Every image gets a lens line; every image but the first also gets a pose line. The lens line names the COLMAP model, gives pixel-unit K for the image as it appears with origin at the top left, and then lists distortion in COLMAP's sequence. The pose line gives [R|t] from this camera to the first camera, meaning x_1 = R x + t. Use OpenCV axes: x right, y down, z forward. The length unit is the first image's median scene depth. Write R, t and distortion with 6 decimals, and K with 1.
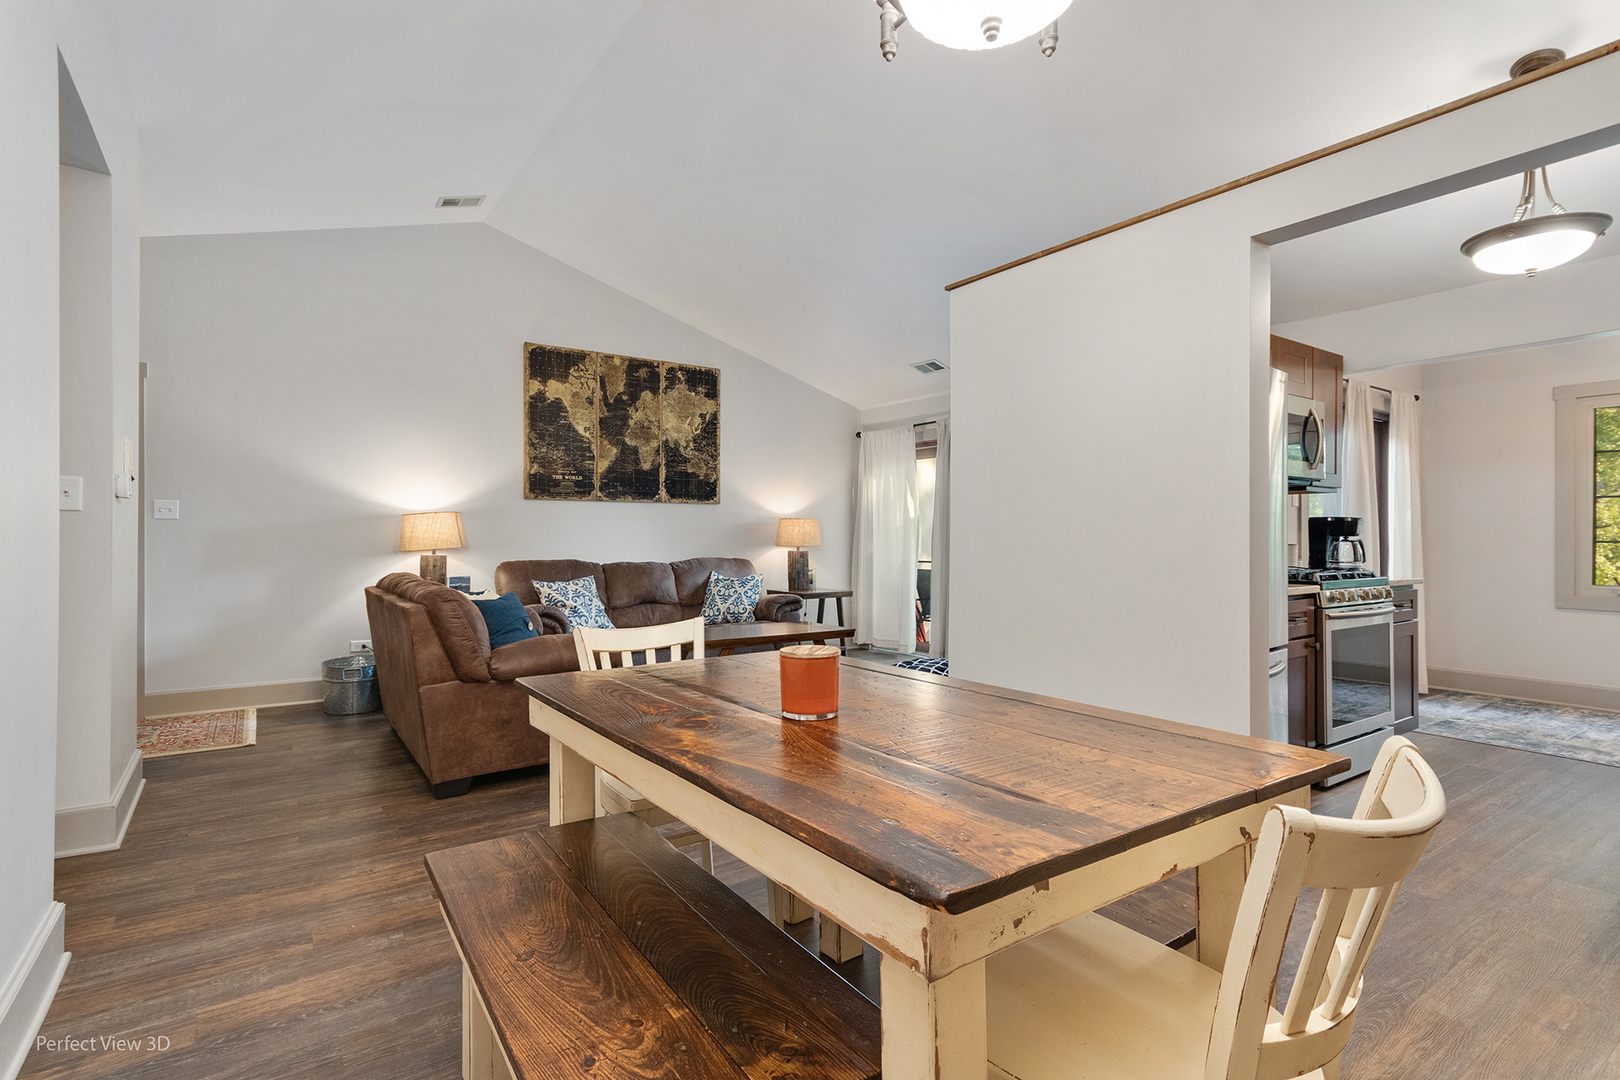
lens RADIAL K [[783.0, 0, 810.0], [0, 783.0, 540.0], [0, 0, 1]] dist [0.000442, 0.000109]
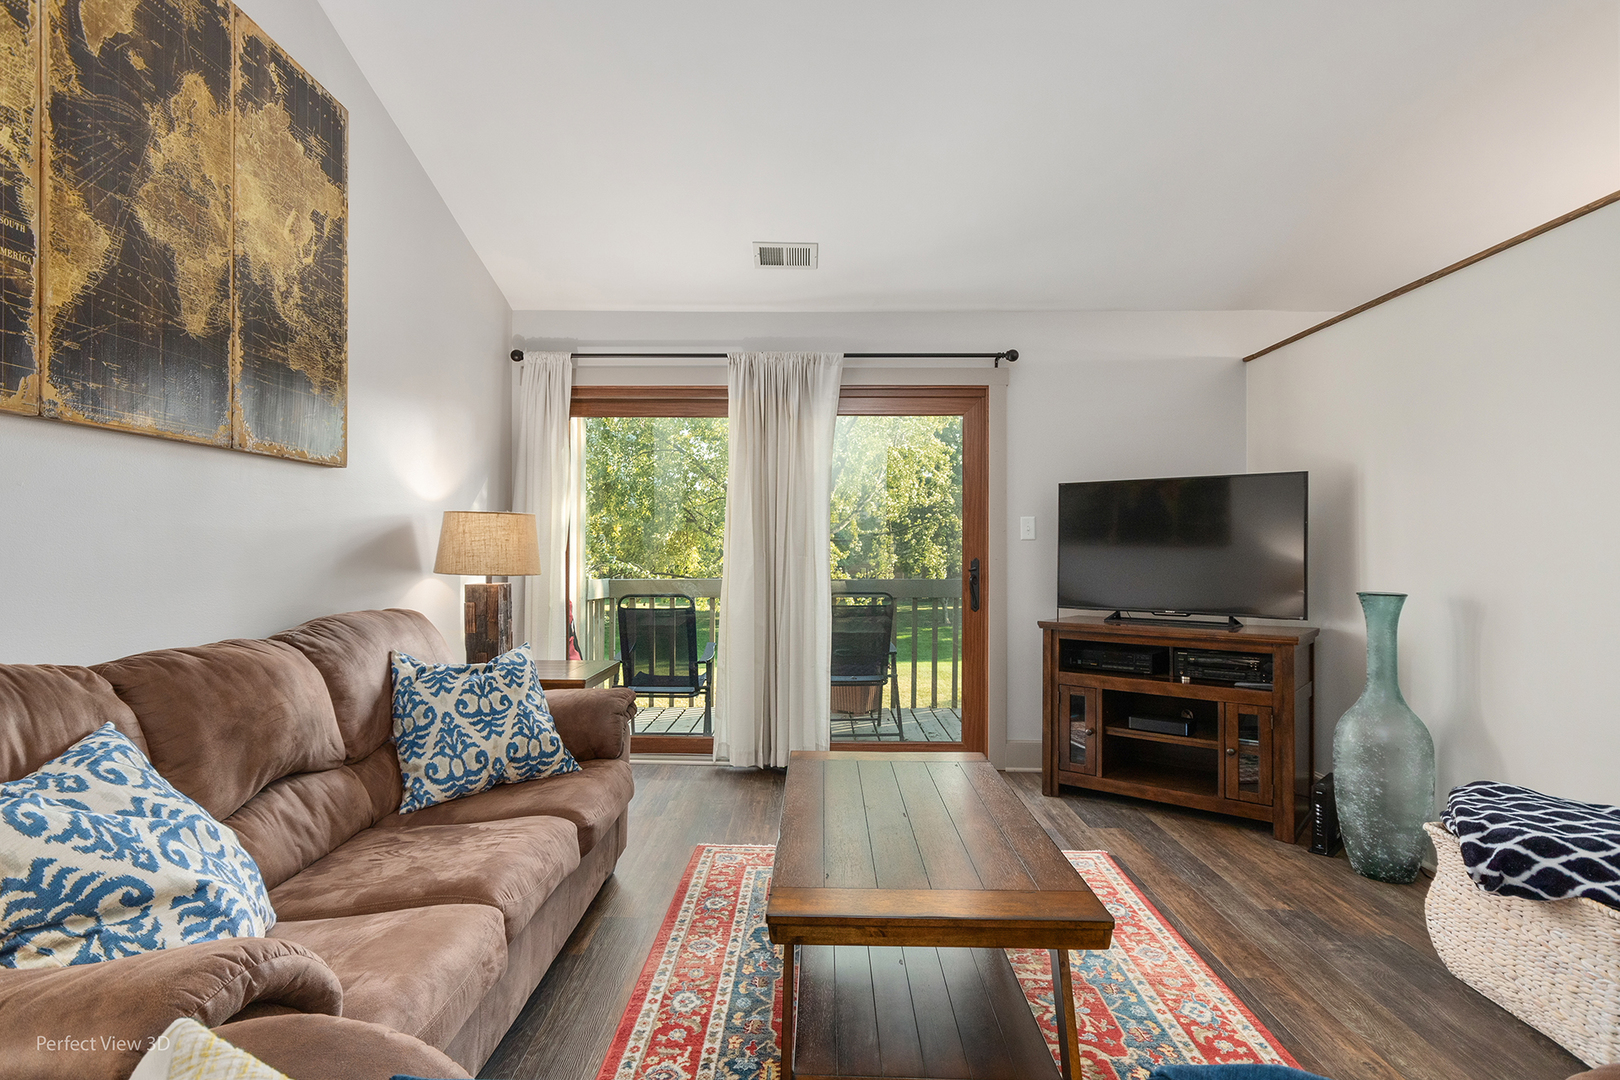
lens RADIAL K [[852.2, 0, 810.0], [0, 852.2, 540.0], [0, 0, 1]] dist [0.012527, 0.000379]
pose [[0.581911, 0.006640, 0.813225, -0.339604], [0.001683, 0.999955, -0.009369, -0.007783], [-0.813251, 0.006820, 0.581873, 0.616547]]
